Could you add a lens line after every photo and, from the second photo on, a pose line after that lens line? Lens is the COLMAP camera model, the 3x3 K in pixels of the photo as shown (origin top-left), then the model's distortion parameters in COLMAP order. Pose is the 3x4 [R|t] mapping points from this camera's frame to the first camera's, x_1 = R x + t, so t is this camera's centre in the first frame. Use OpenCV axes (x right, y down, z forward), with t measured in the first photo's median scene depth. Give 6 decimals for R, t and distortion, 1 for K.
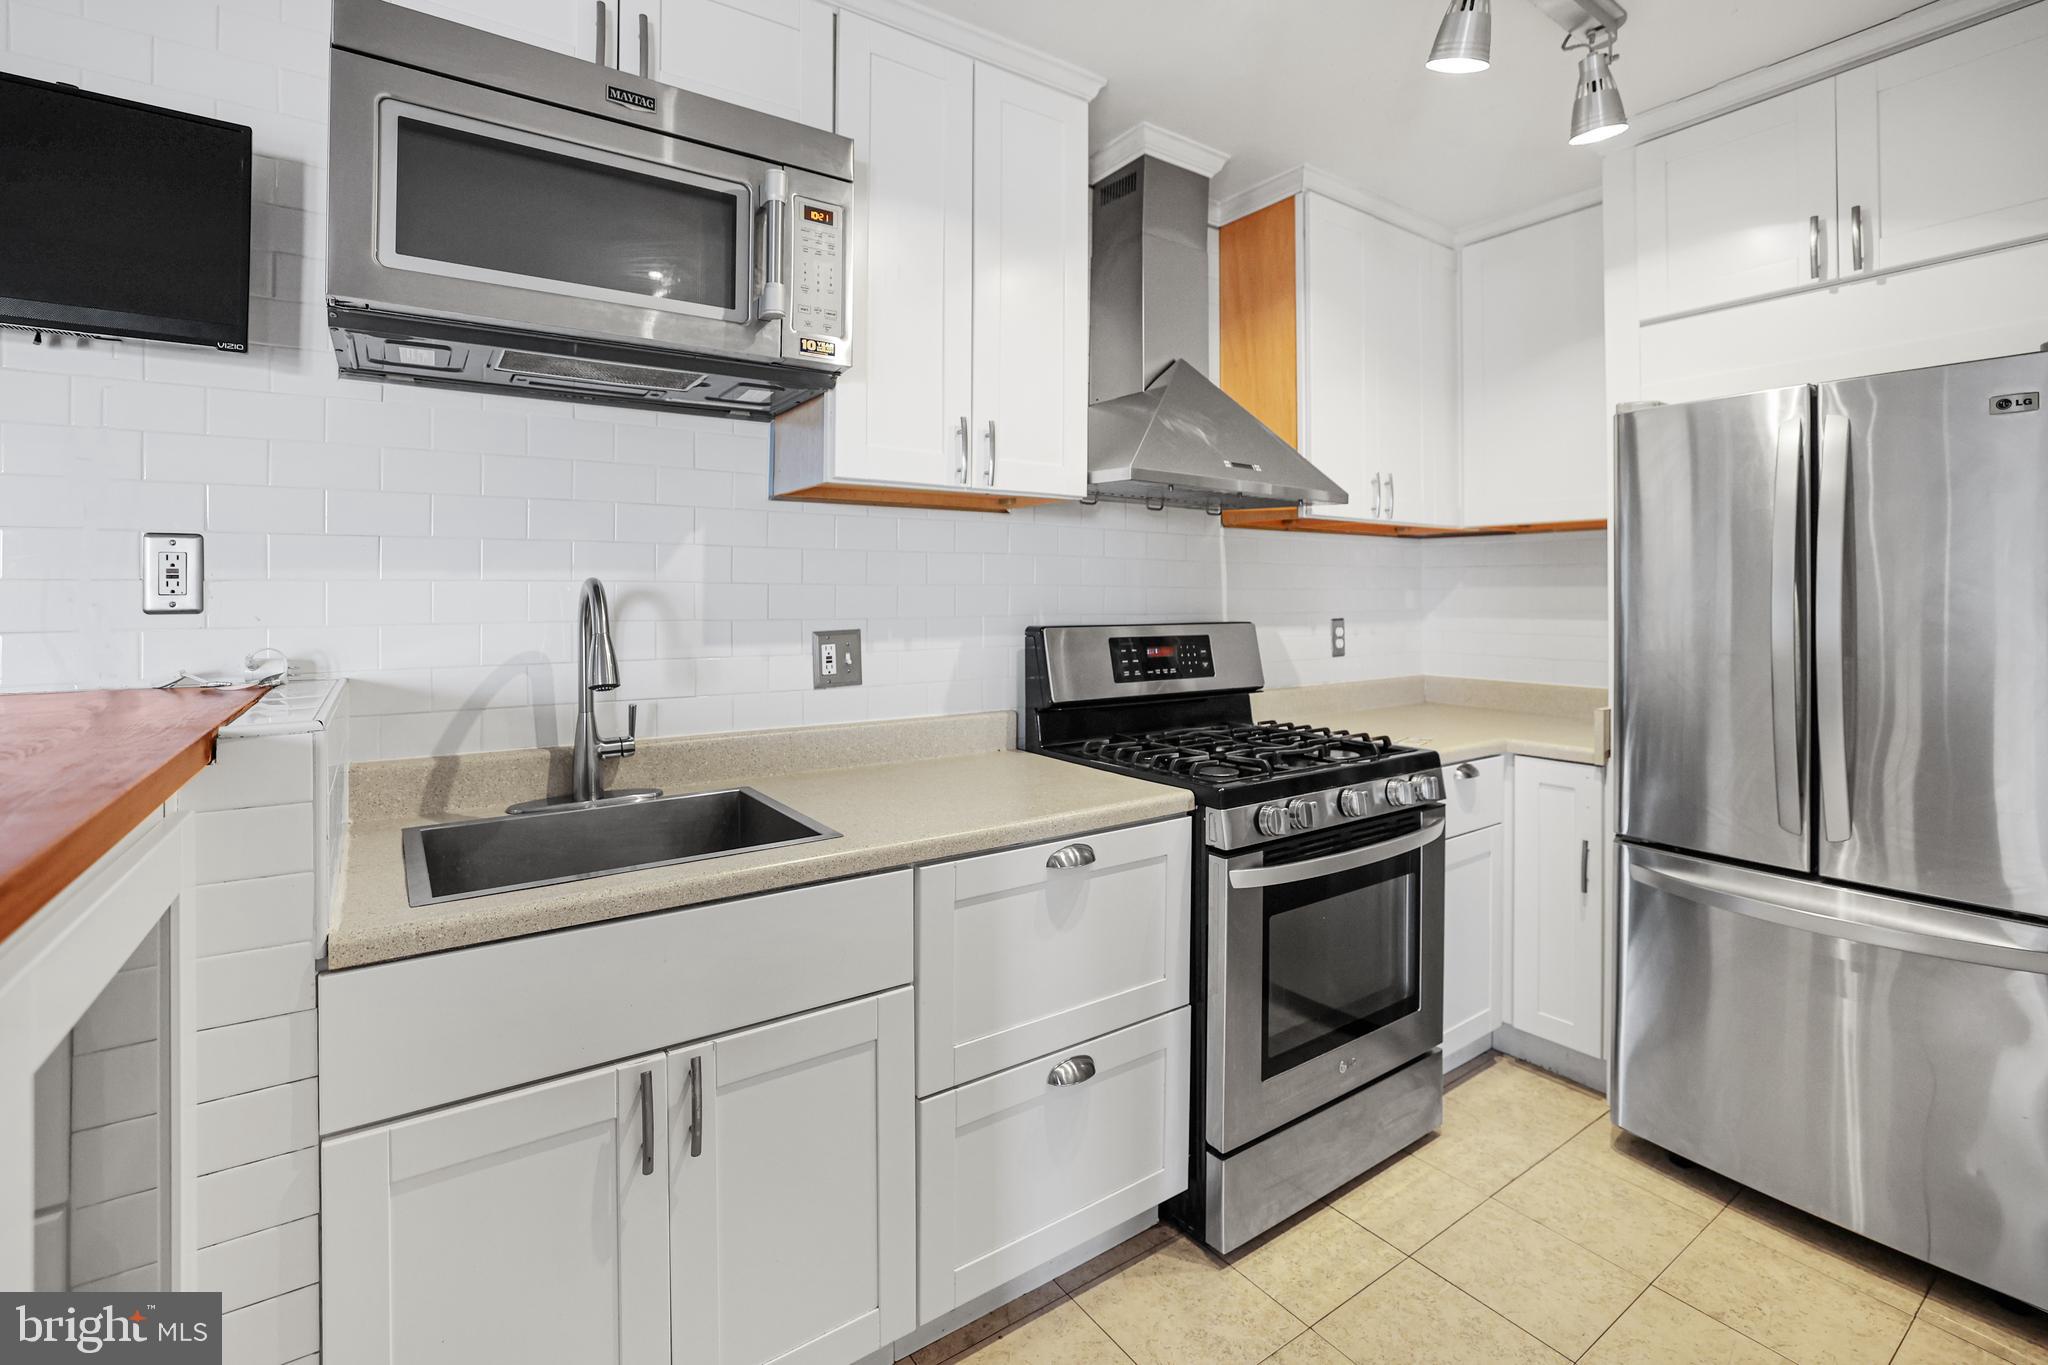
lens RADIAL K [[896.8, 0, 1018.9], [0, 896.8, 578.2], [0, 0, 1]] dist [-0.059182, 0.029787]
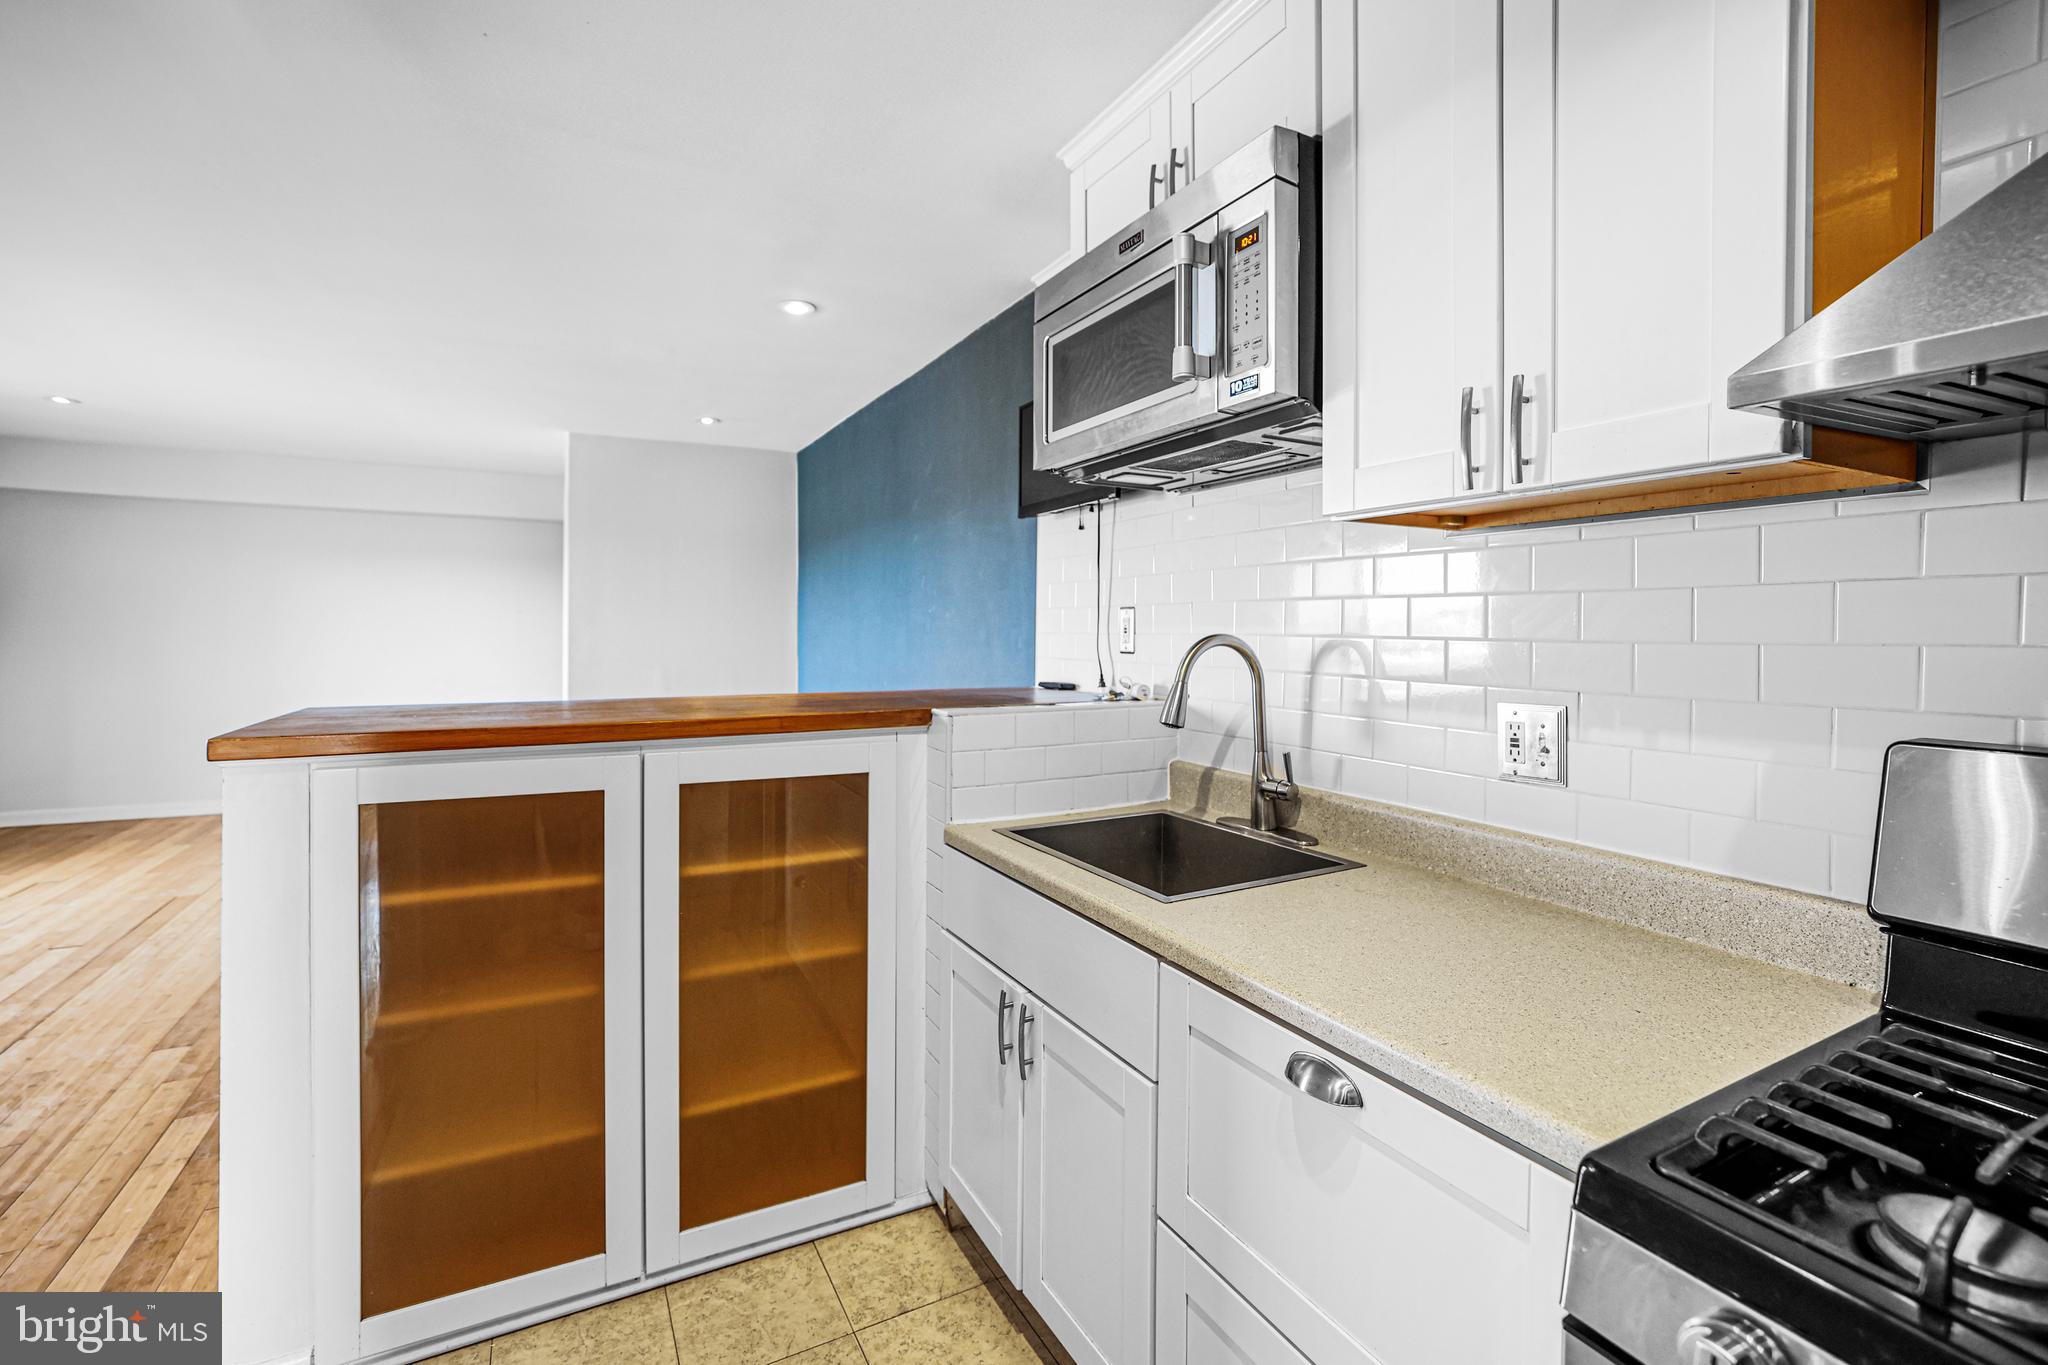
lens RADIAL K [[904.1, 0, 1019.4], [0, 904.1, 625.9], [0, 0, 1]] dist [-0.040789, 0.013348]
pose [[-0.113034, 0.000660, -0.993591, 0.715725], [0.014377, 0.999896, -0.000971, -0.013066], [0.993487, -0.014395, -0.113031, 0.859682]]
